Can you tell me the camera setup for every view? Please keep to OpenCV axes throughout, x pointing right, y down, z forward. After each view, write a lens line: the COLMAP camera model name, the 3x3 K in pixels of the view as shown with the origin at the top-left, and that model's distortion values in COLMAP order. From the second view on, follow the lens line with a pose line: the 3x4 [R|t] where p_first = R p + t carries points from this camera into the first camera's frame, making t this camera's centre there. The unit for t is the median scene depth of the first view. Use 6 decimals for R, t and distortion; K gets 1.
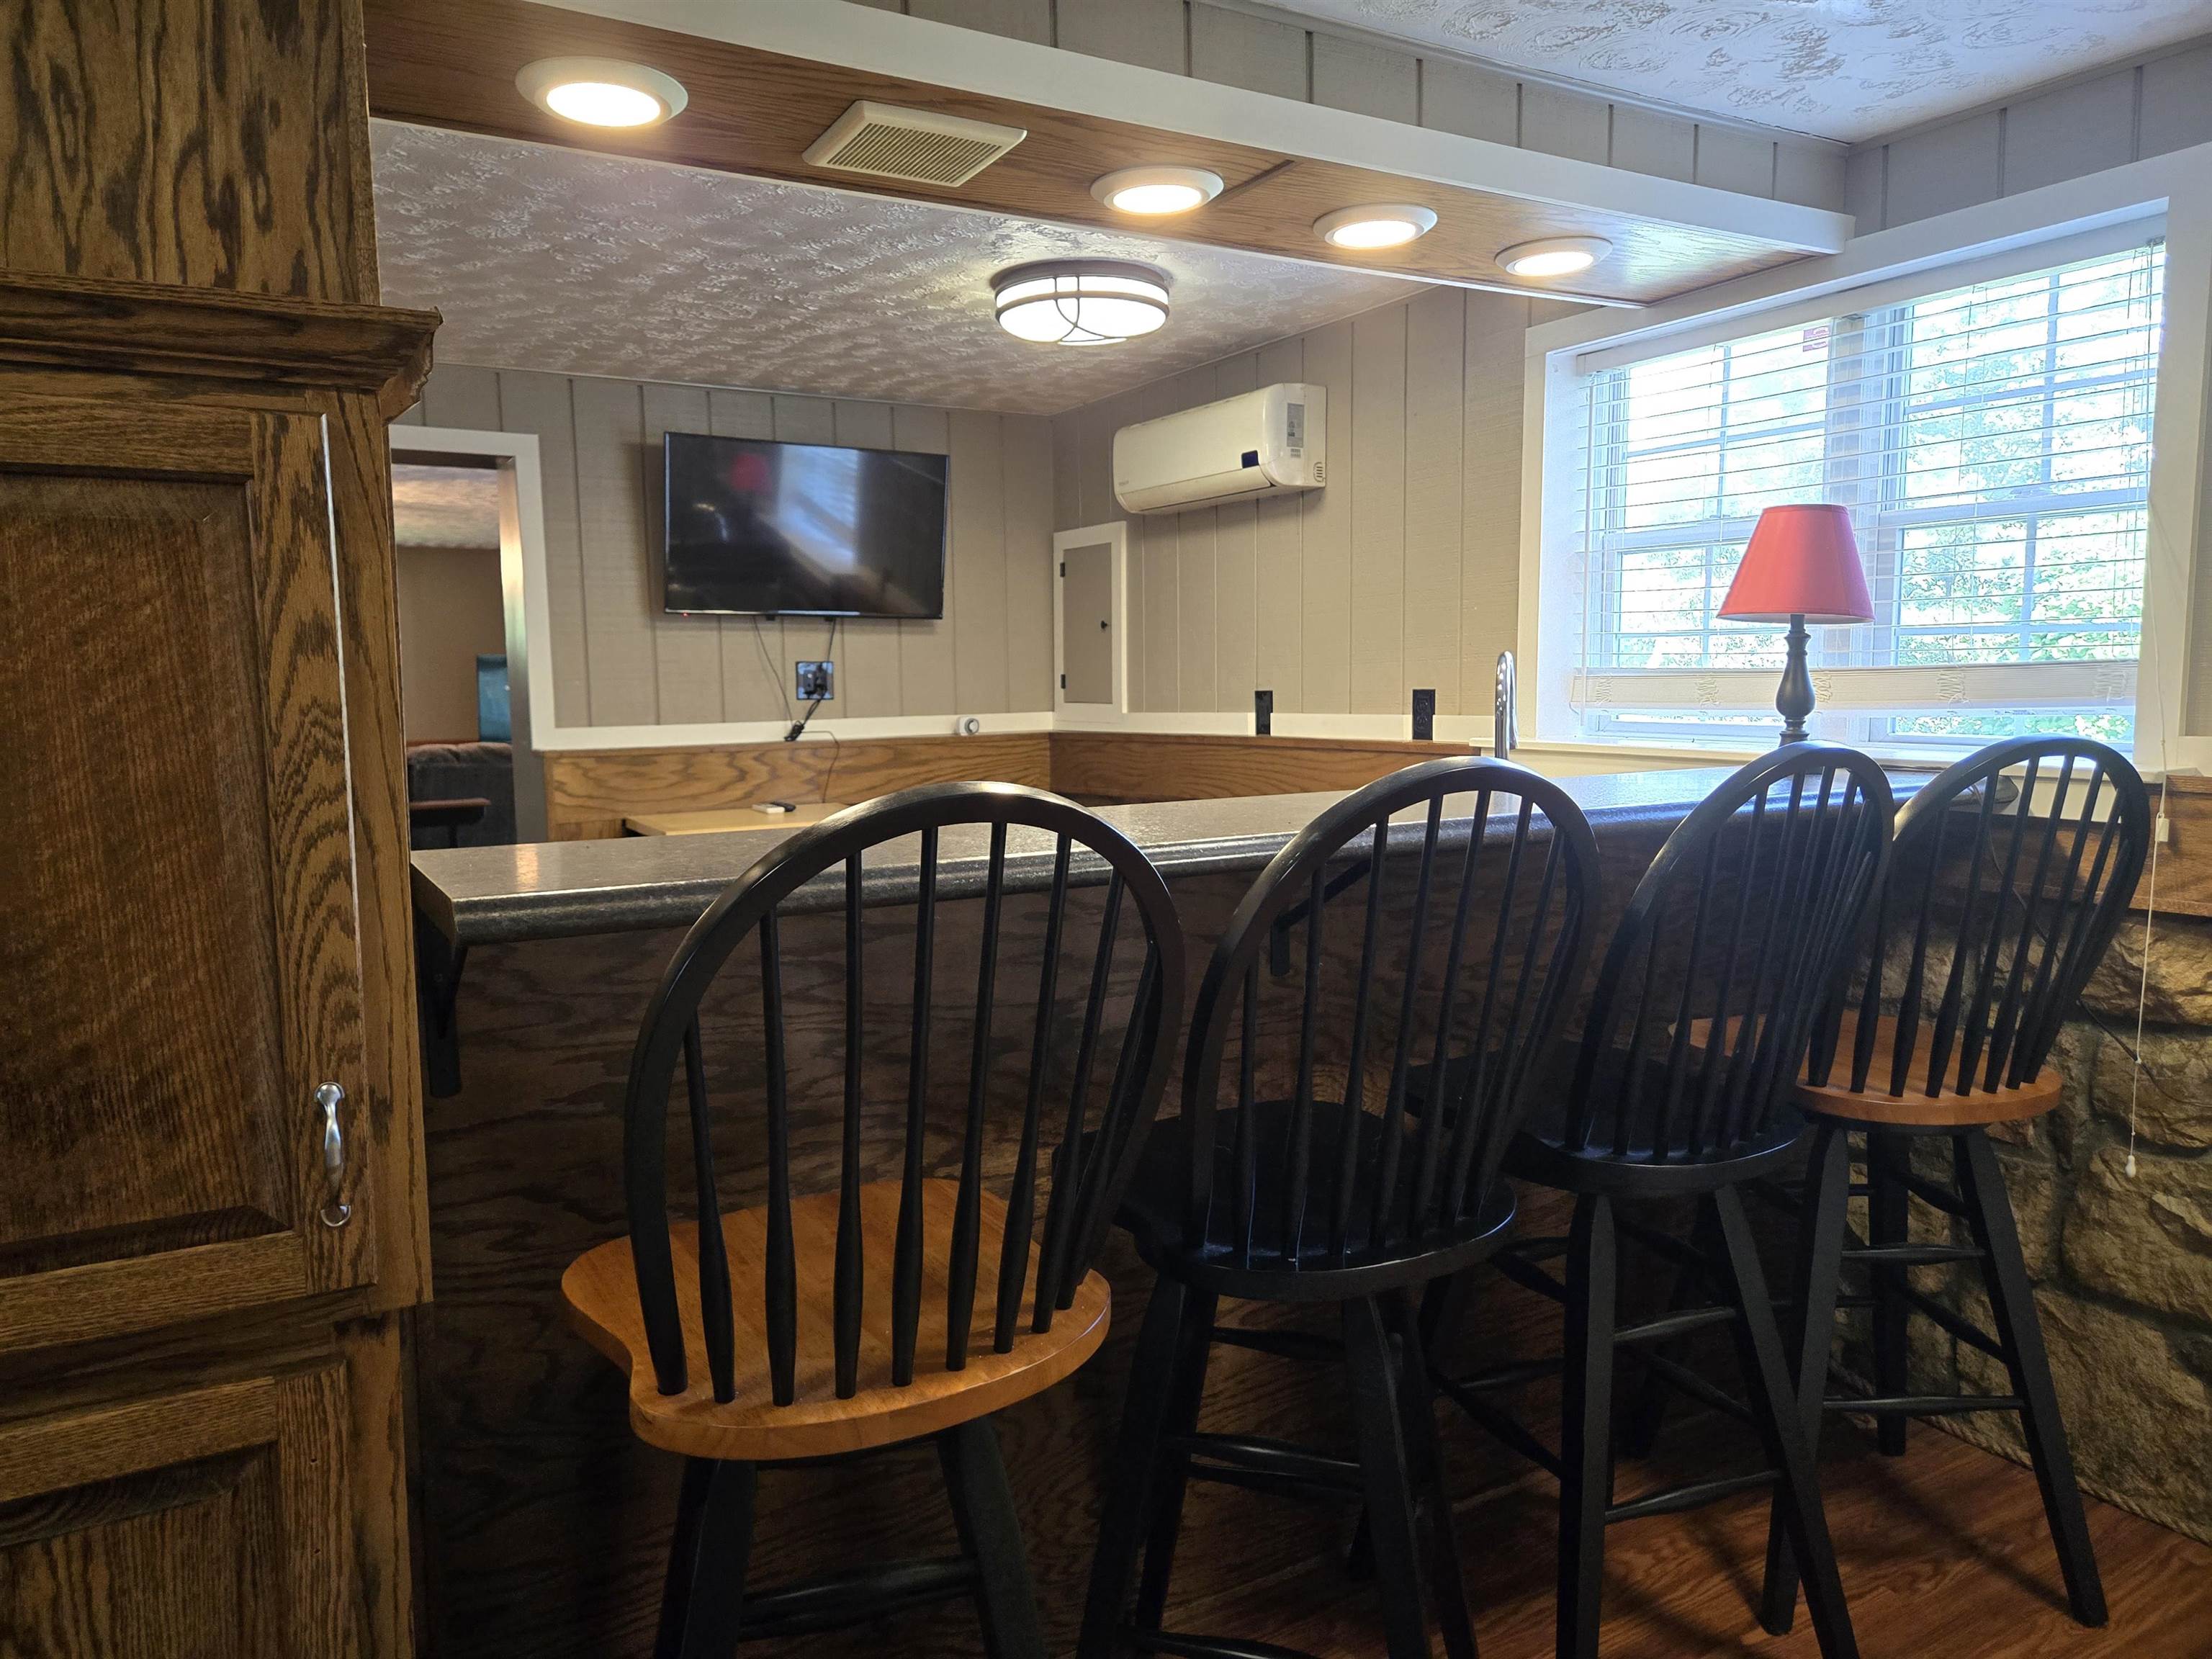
lens RADIAL K [[1526.0, 0, 1104.8], [0, 1526.0, 835.7], [0, 0, 1]] dist [0.071349, -0.076809]
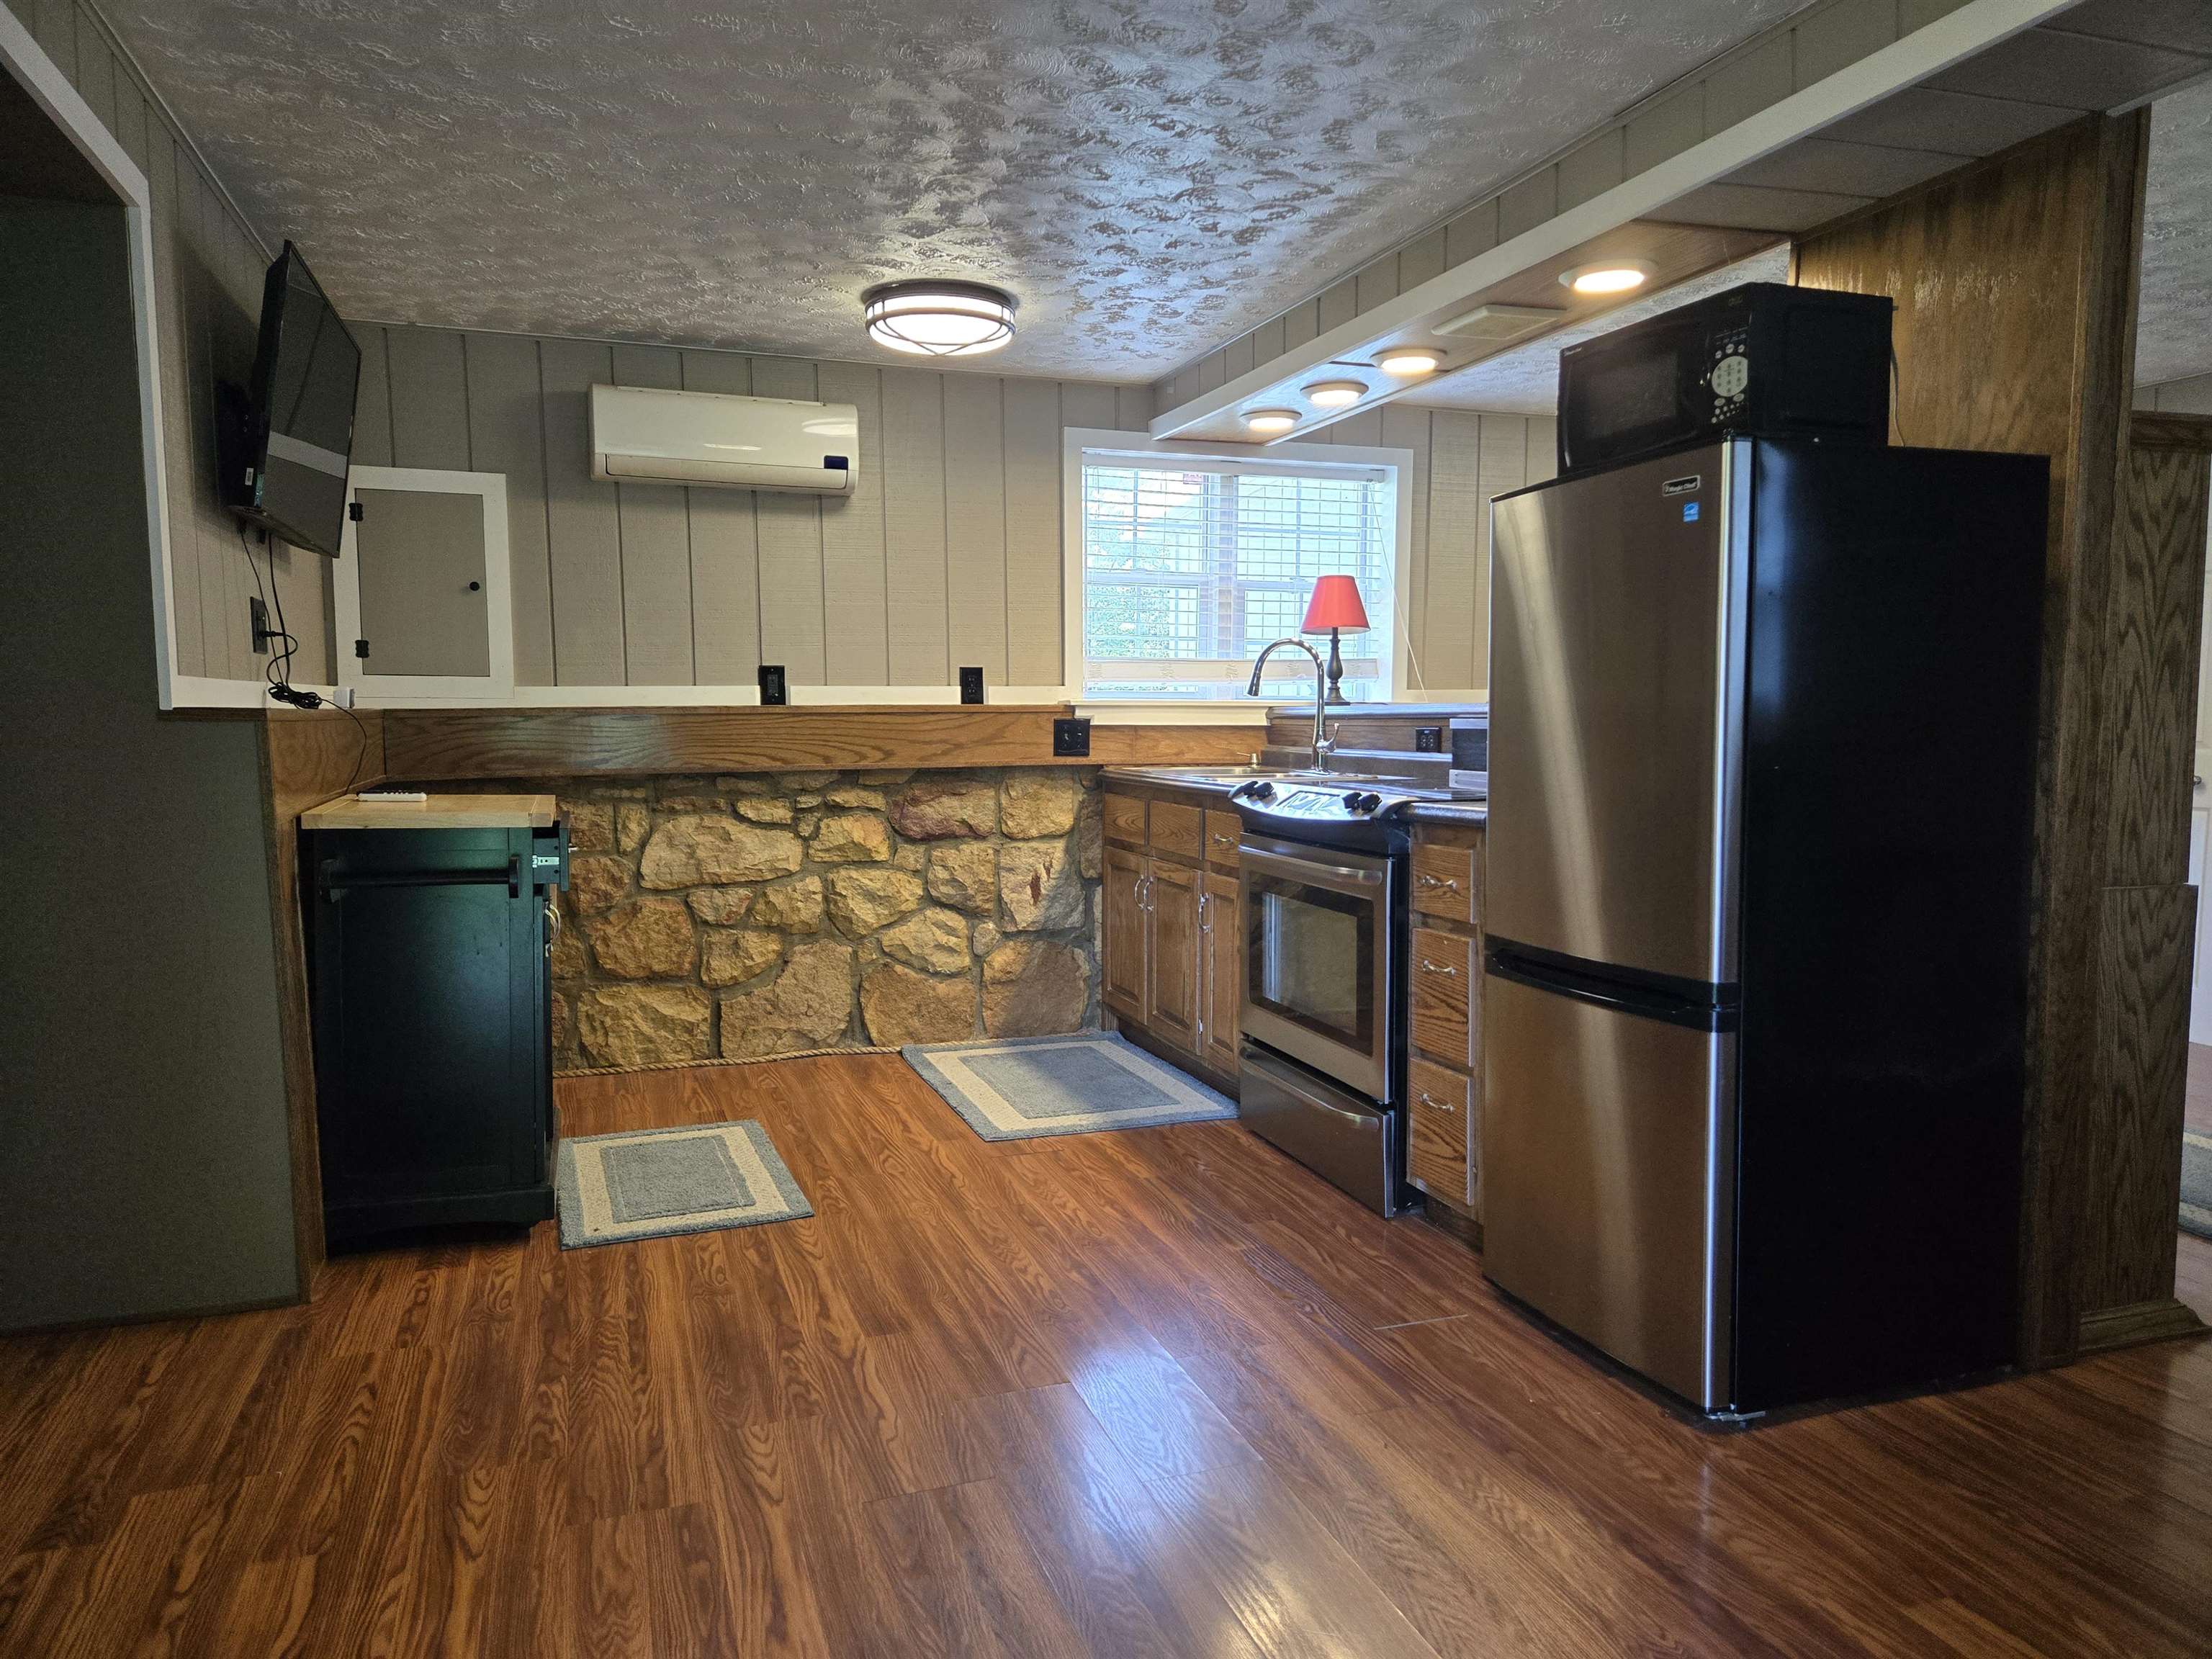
lens RADIAL K [[1474.2, 0, 1119.7], [0, 1474.2, 824.9], [0, 0, 1]] dist [0.070742, -0.065265]
pose [[0.176493, -0.067853, 0.981960, -1.511051], [0.098596, 0.993822, 0.050952, -0.016265], [-0.979351, 0.087825, 0.182093, 0.941237]]
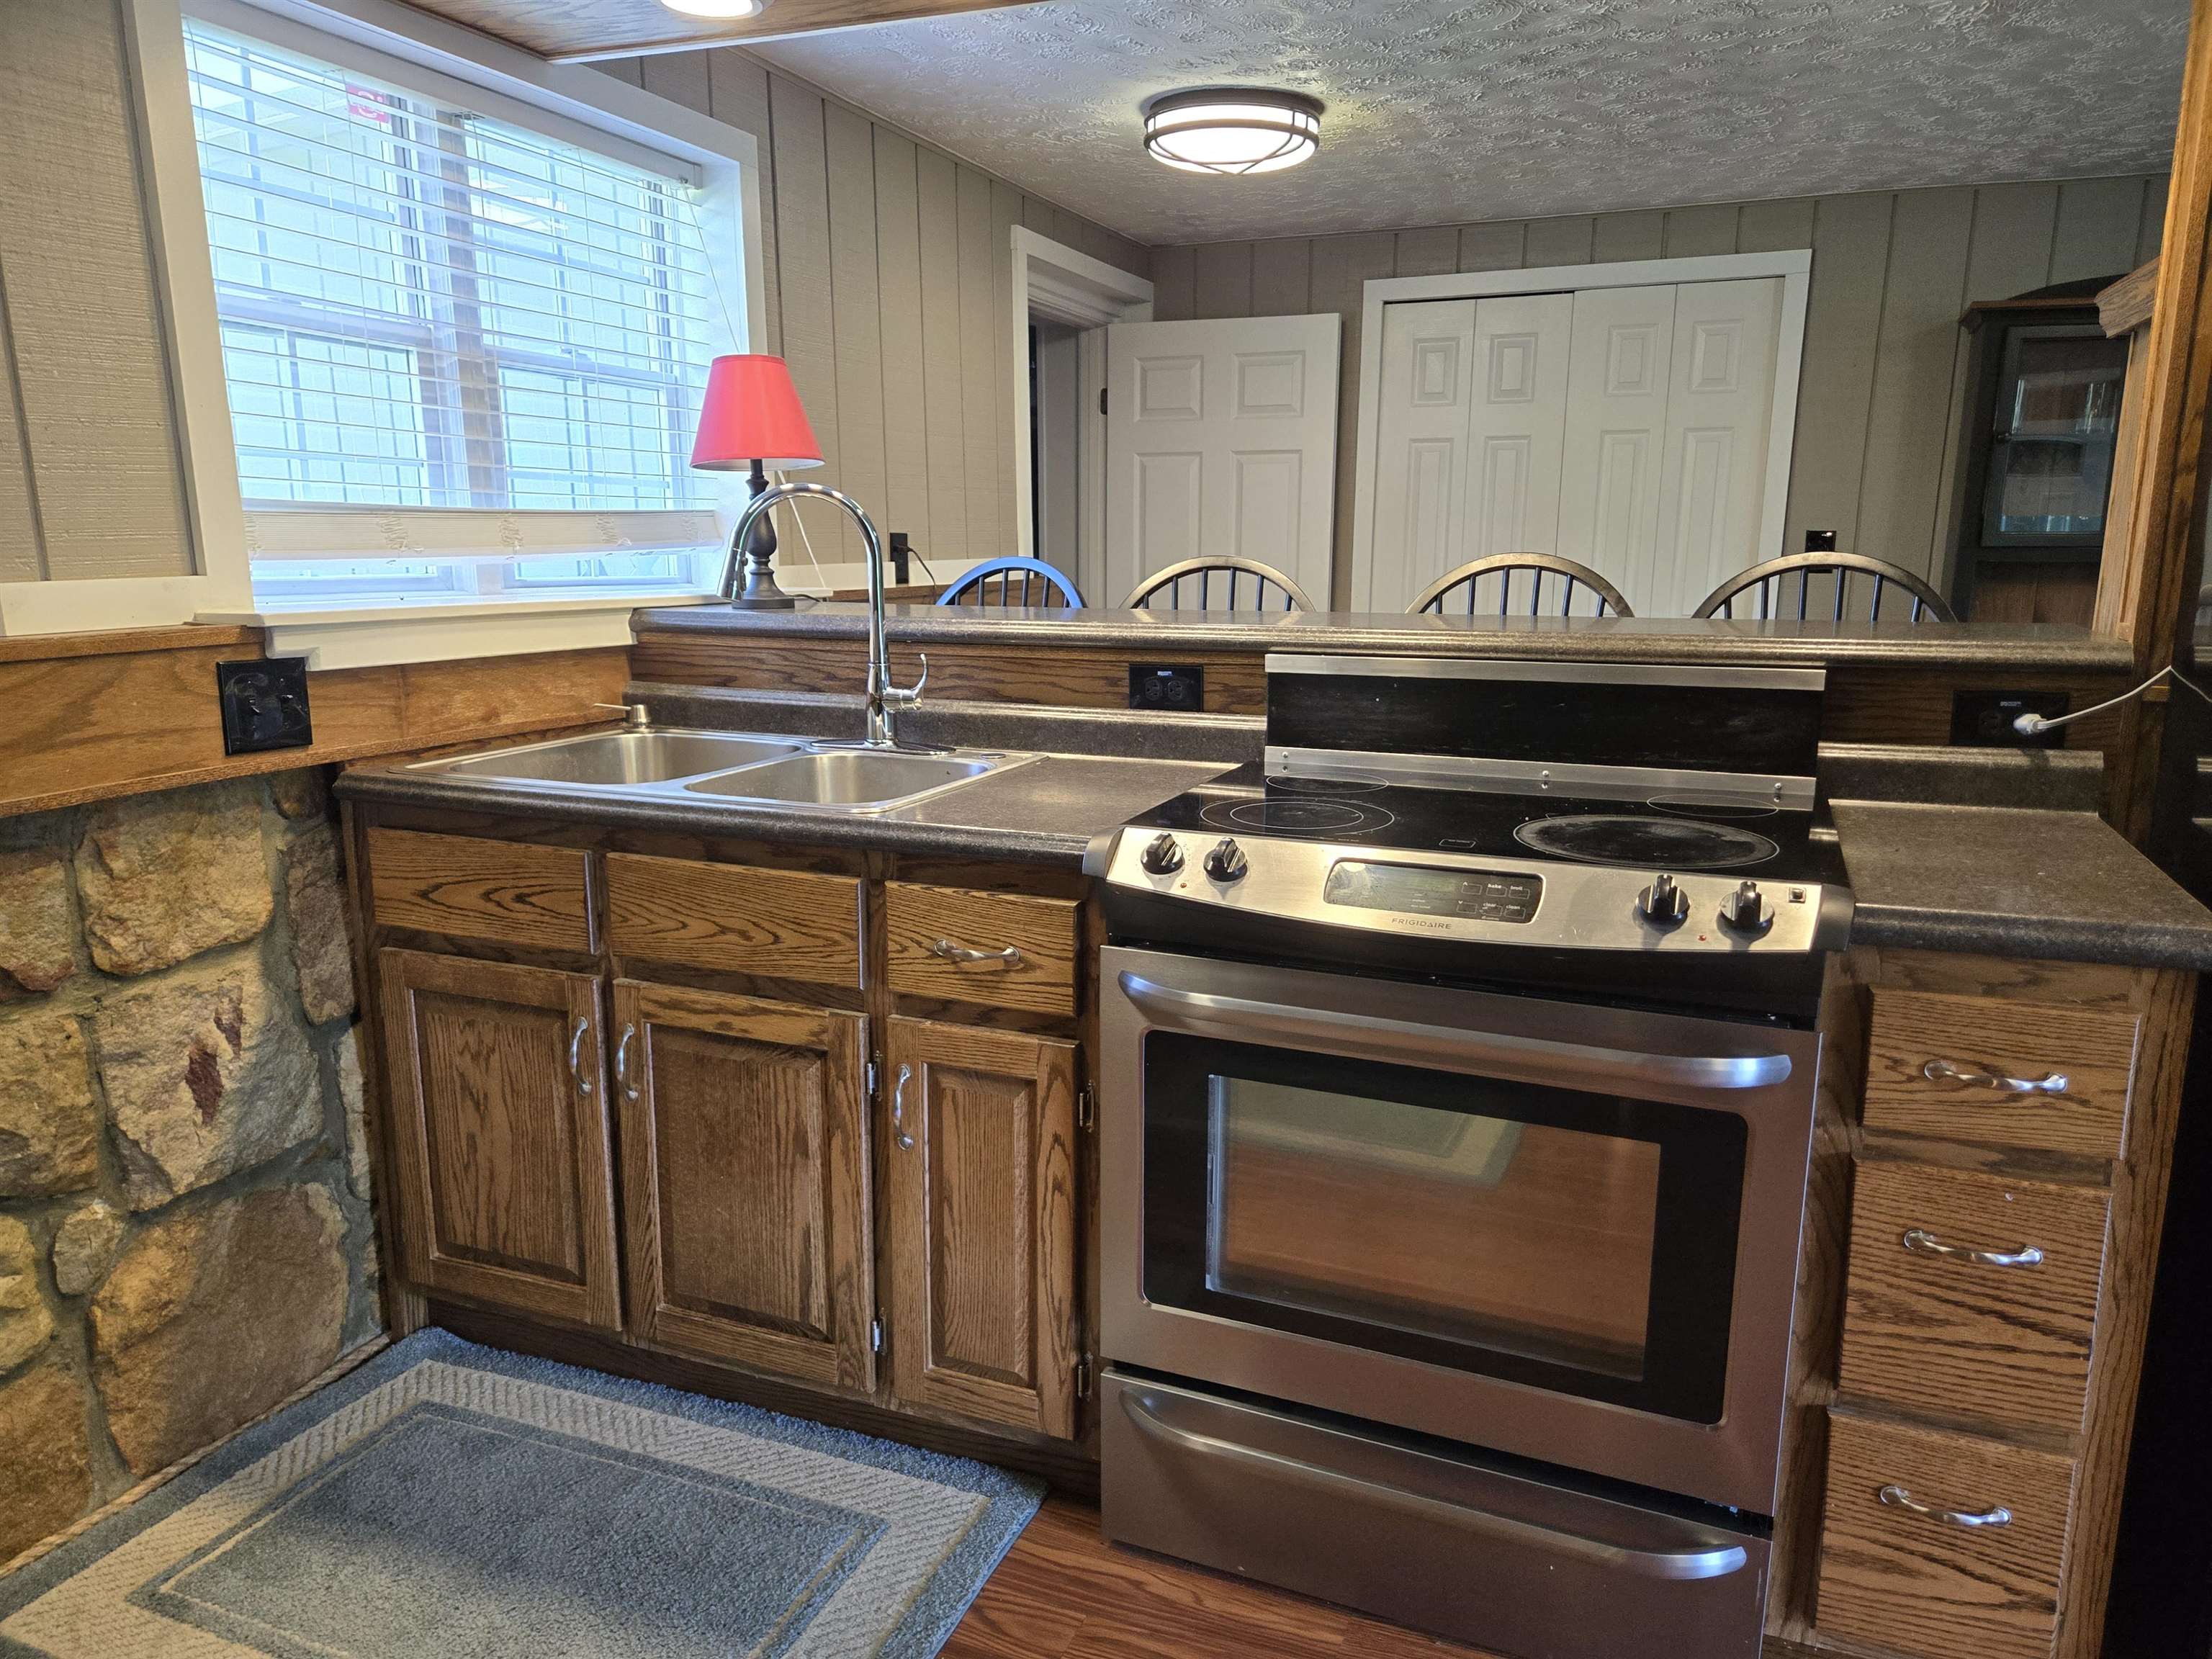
lens RADIAL K [[1452.7, 0, 1106.0], [0, 1452.7, 829.5], [0, 0, 1]] dist [0.069317, -0.067200]
pose [[-0.622431, -0.152479, 0.767678, -0.535091], [0.077811, 0.963925, 0.254547, -0.136143], [-0.778797, 0.218172, -0.588113, 1.458753]]
